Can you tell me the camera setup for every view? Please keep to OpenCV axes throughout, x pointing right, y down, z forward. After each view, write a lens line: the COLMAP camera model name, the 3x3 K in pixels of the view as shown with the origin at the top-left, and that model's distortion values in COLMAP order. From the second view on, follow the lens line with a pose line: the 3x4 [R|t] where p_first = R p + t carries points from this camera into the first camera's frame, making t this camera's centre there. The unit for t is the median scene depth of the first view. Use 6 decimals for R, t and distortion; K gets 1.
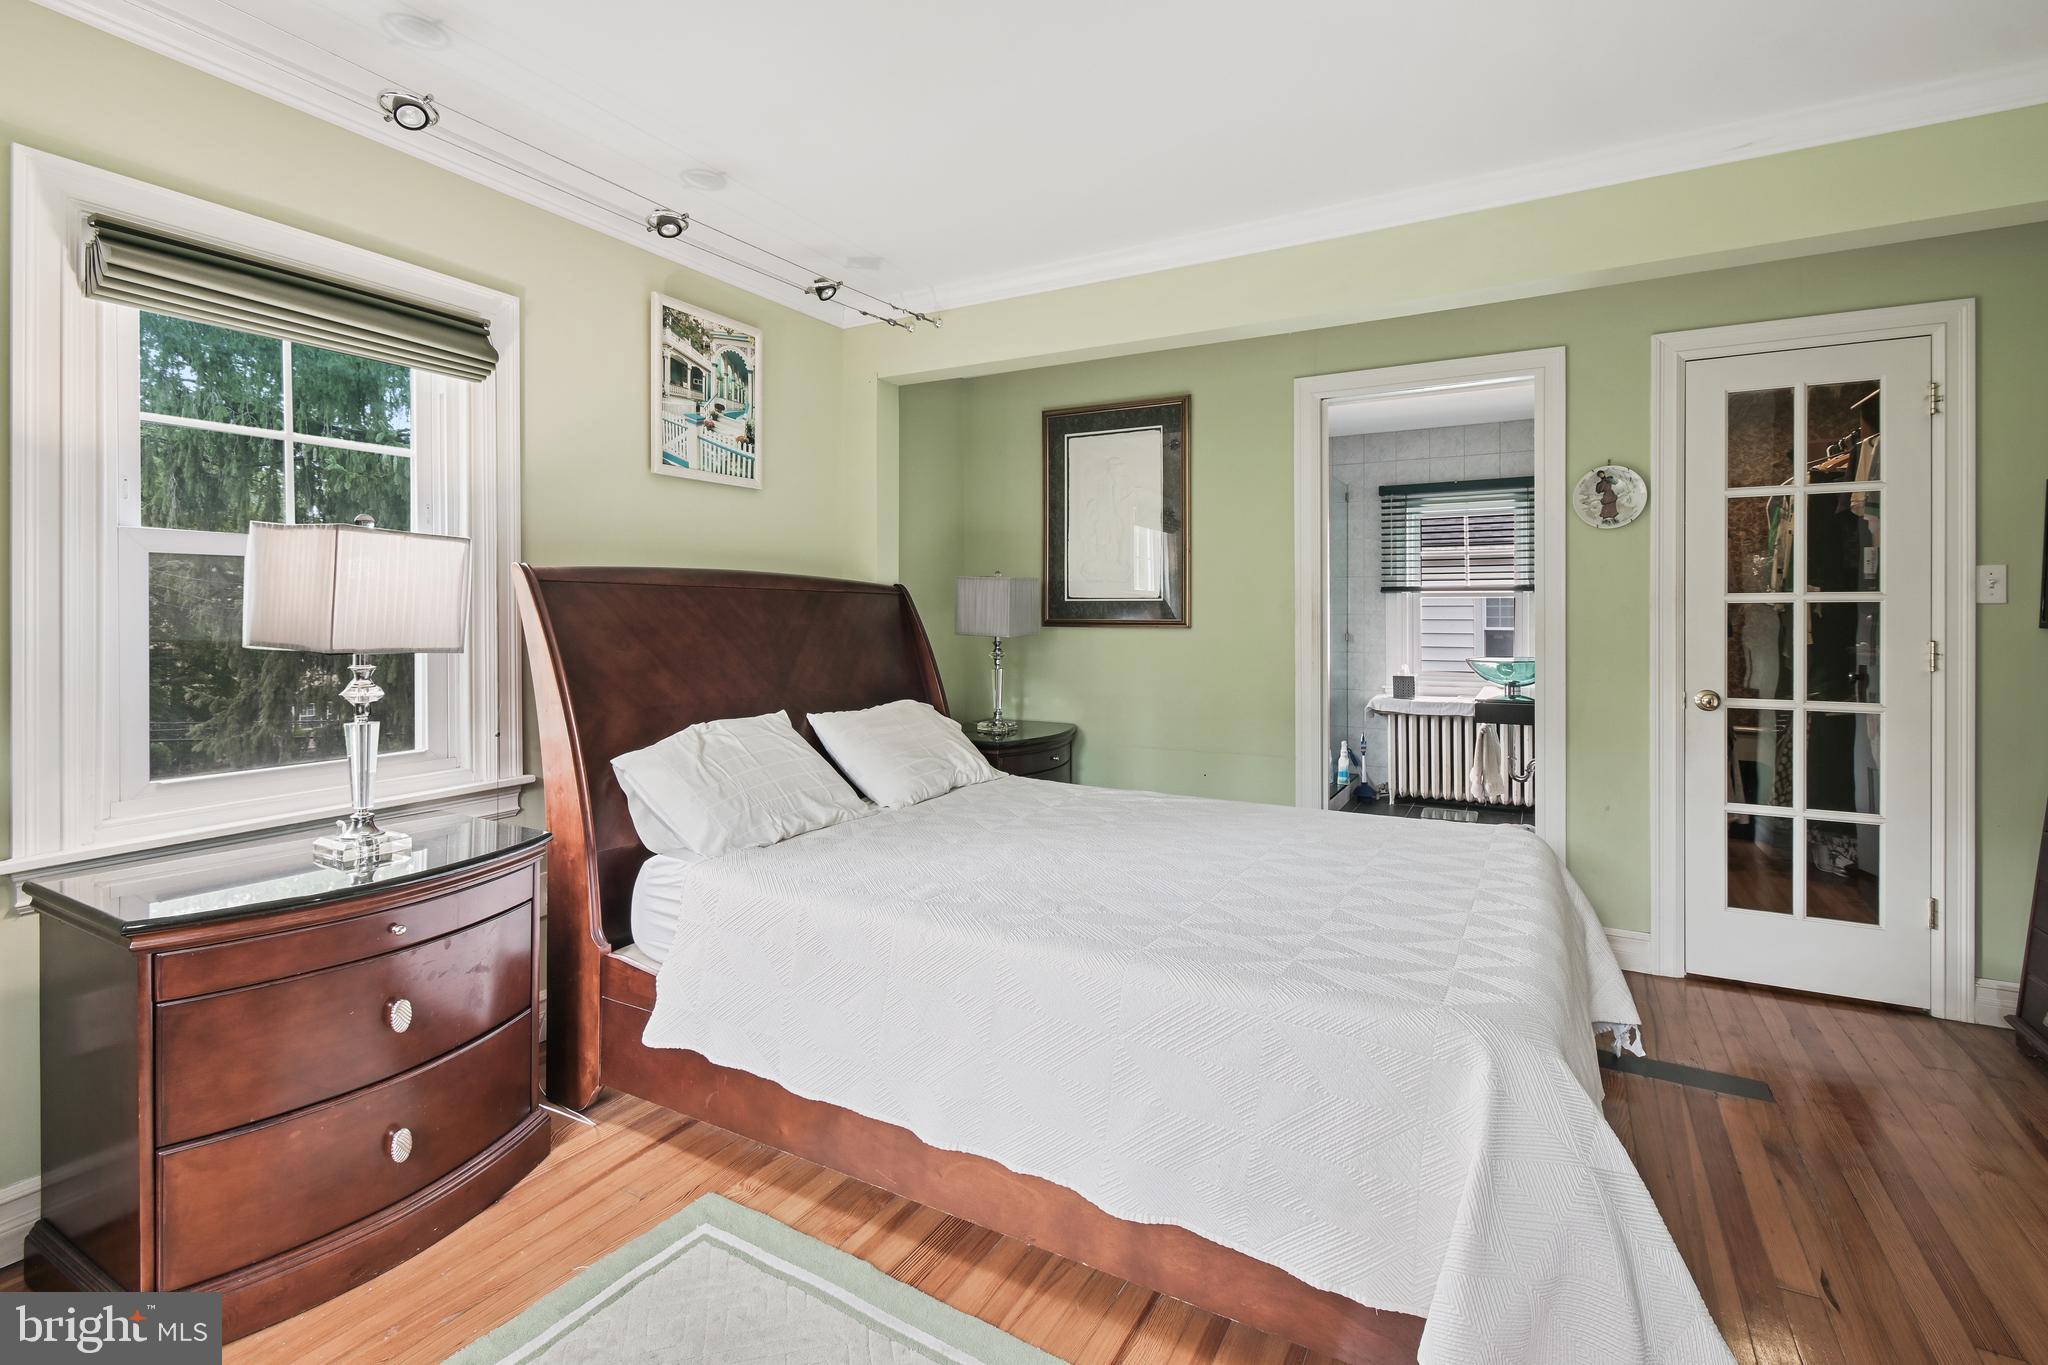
lens RADIAL K [[918.0, 0, 1039.7], [0, 918.0, 619.7], [0, 0, 1]] dist [-0.000720, -0.001040]
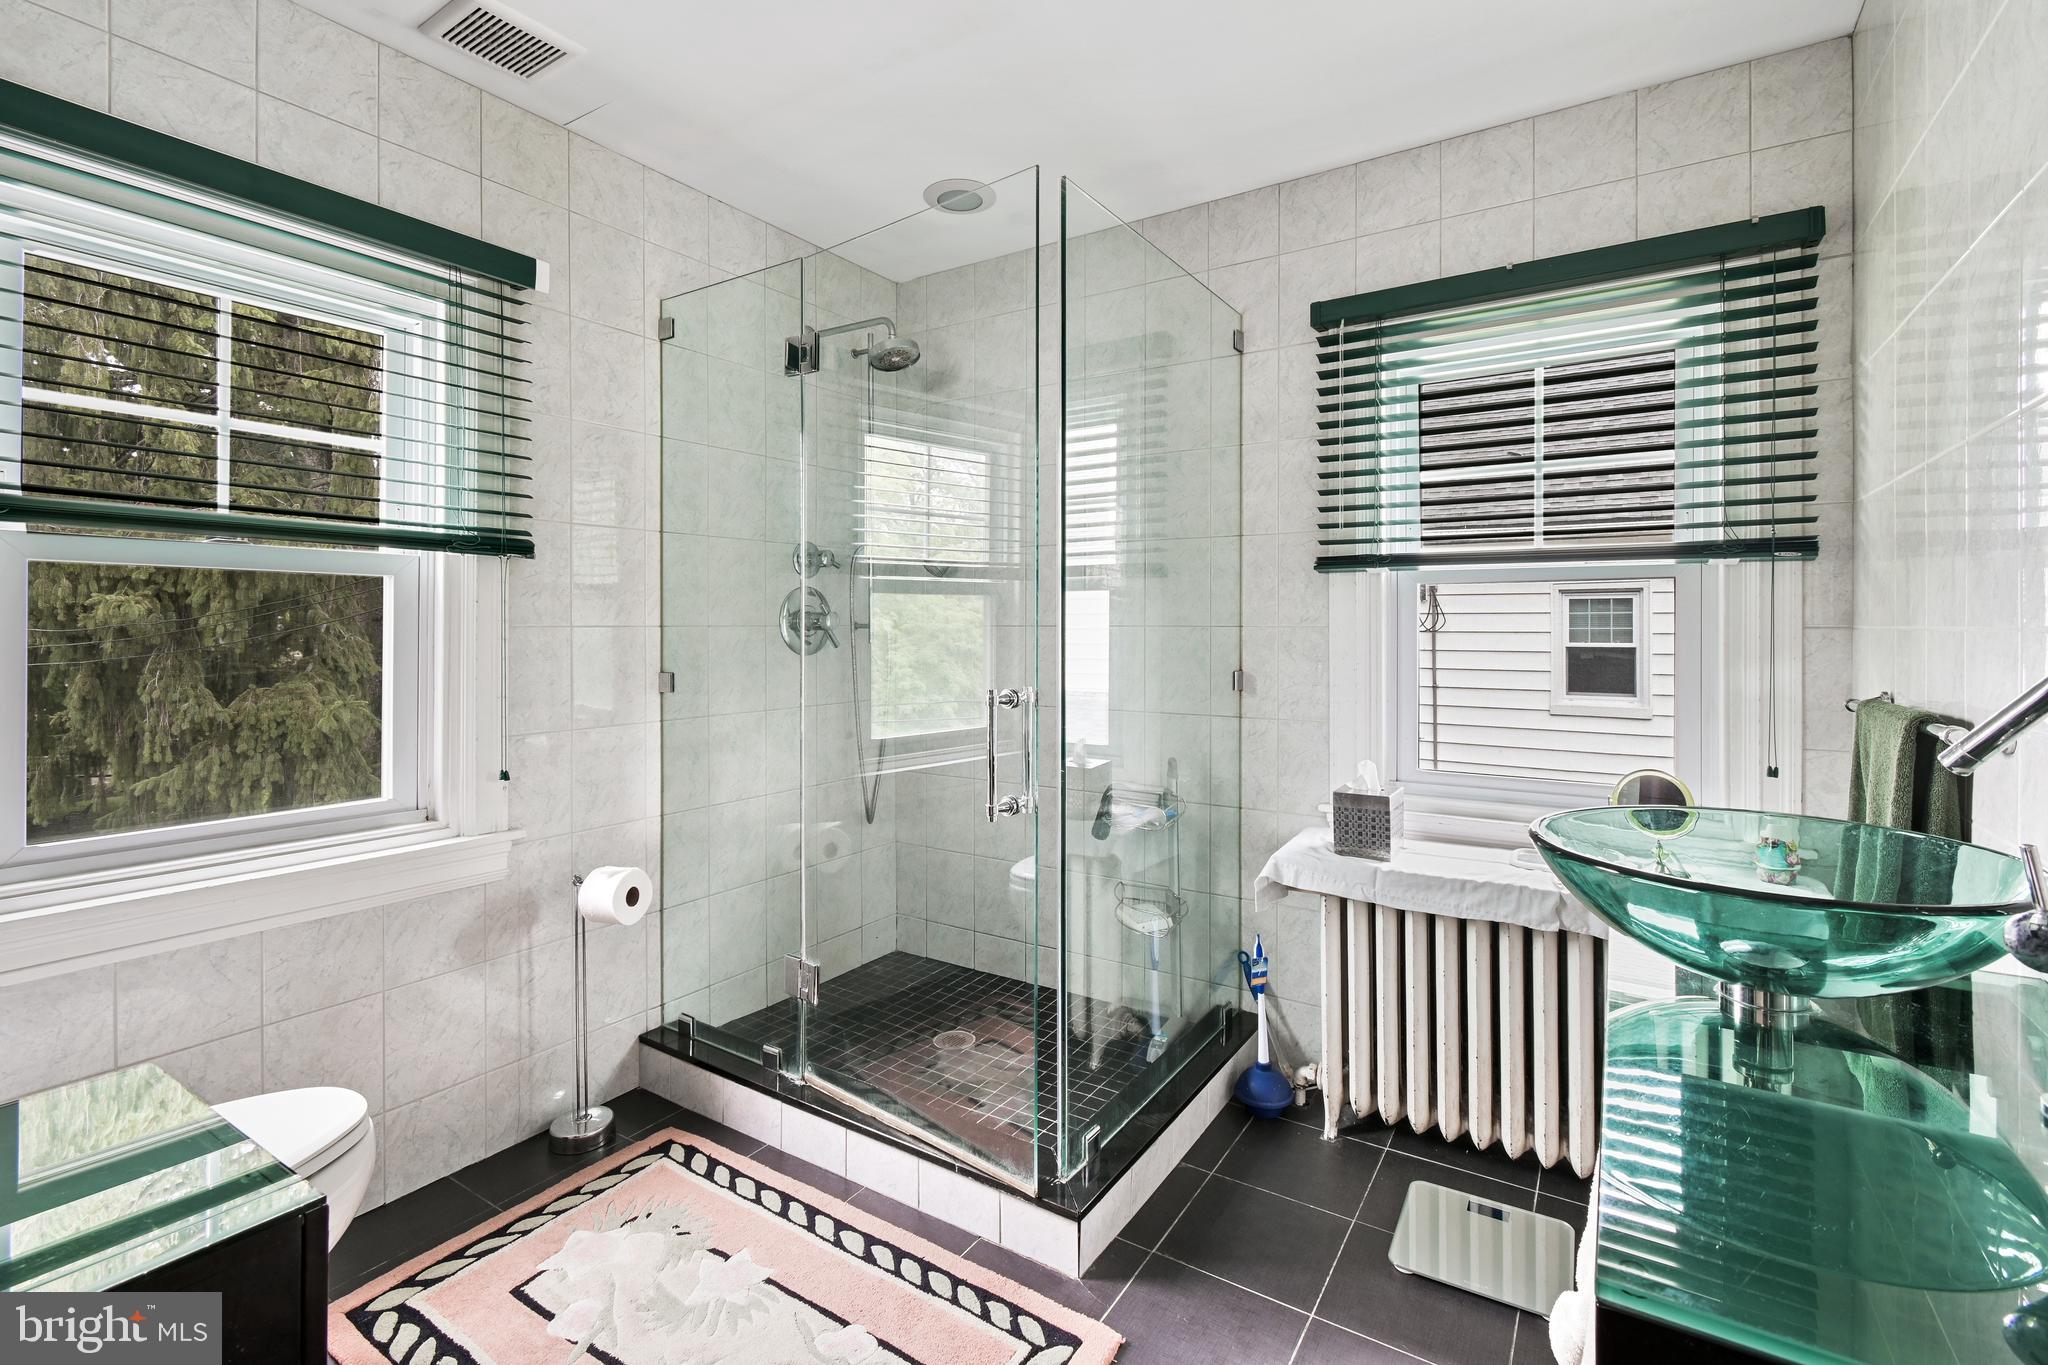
lens RADIAL K [[918.0, 0, 1036.0], [0, 918.0, 624.0], [0, 0, 1]] dist [-0.000720, -0.001040]
pose [[0.998311, -0.000075, -0.058090, 0.276001], [0.000389, 0.999985, 0.005394, -0.008802], [0.058089, -0.005408, 0.998297, 0.600932]]
